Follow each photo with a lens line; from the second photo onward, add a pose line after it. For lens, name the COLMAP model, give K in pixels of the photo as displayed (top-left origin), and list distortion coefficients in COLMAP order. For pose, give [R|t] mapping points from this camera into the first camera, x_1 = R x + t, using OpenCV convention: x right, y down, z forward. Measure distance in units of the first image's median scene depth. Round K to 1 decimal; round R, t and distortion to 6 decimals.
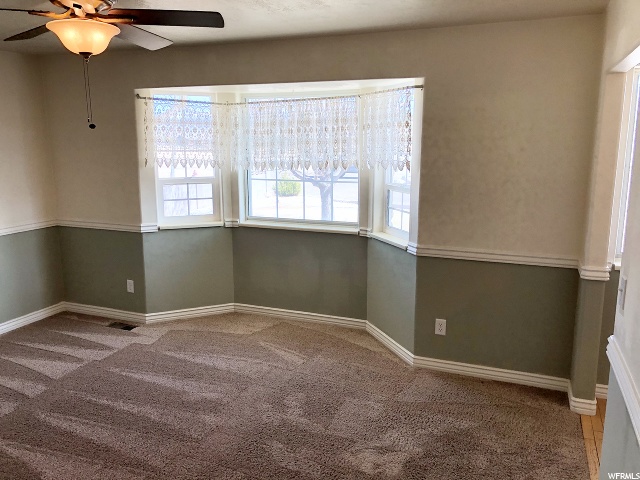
lens RADIAL K [[529.5, 0, 319.1], [0, 529.5, 239.9], [0, 0, 1]] dist [0.041329, 0.002508]
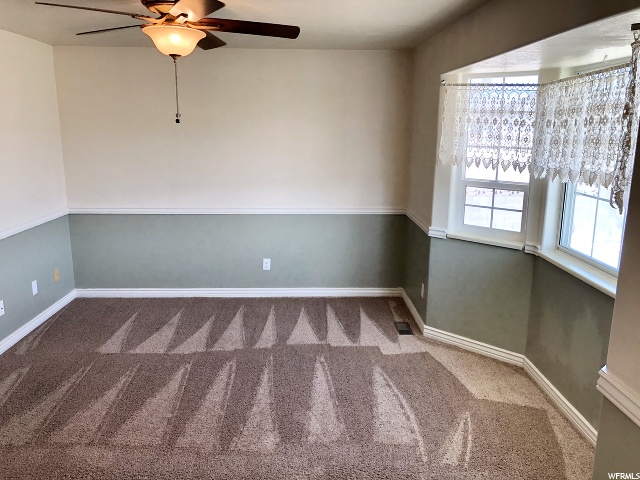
lens RADIAL K [[529.5, 0, 319.2], [0, 529.5, 239.0], [0, 0, 1]] dist [0.041329, 0.002508]
pose [[0.395535, 0.203698, -0.895578, 0.398523], [-0.183103, 0.973010, 0.140442, -0.101088], [0.900014, 0.108434, 0.422157, 0.456273]]
